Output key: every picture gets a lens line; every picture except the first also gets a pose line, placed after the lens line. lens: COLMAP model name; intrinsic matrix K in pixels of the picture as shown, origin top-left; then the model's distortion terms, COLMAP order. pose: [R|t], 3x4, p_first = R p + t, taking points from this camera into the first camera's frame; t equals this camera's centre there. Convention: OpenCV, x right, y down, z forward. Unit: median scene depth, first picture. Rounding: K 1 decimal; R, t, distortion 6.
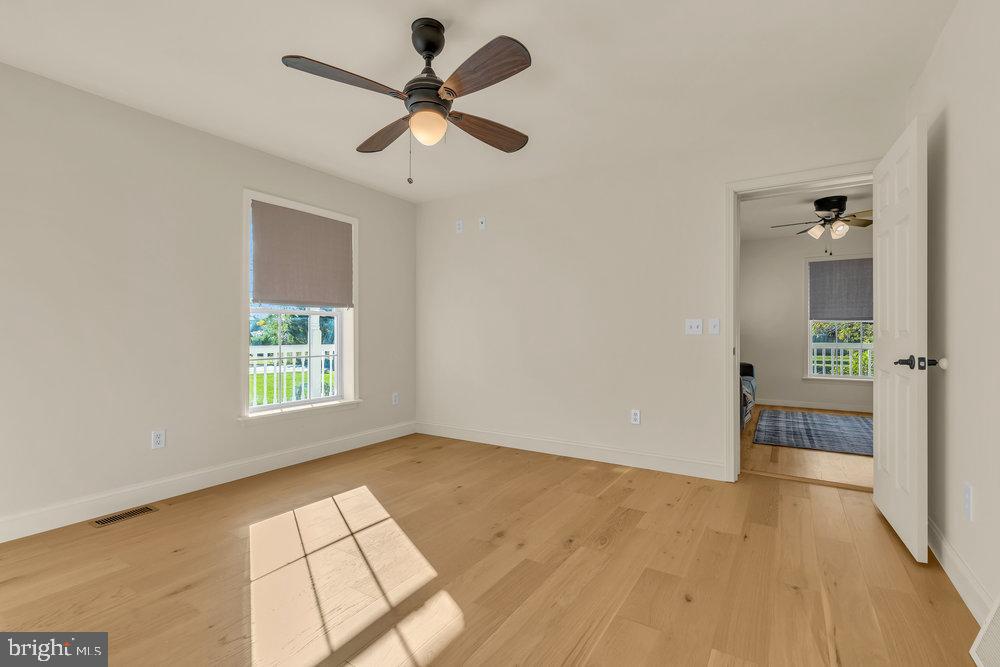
lens RADIAL K [[454.2, 0, 500.0], [0, 454.2, 333.5], [0, 0, 1]] dist [-0.000621, -0.000002]
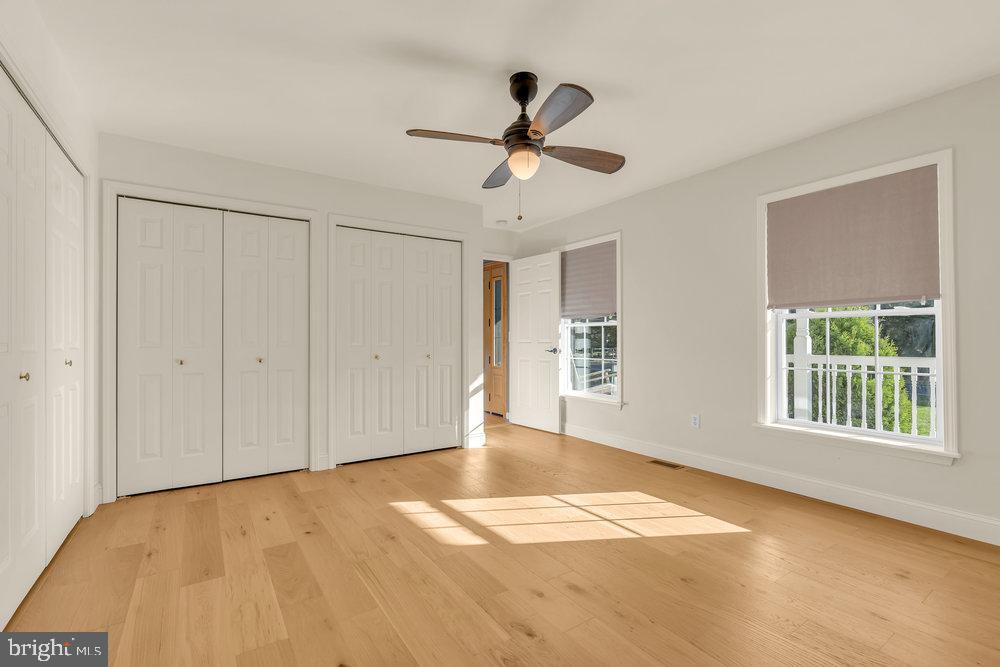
lens RADIAL K [[449.0, 0, 504.6], [0, 449.0, 337.9], [0, 0, 1]] dist [-0.002543, -0.000194]
pose [[-0.396048, -0.006914, -0.918204, 0.724466], [-0.004748, 0.999974, -0.005482, 0.002748], [0.918217, 0.002188, -0.396071, 1.106664]]
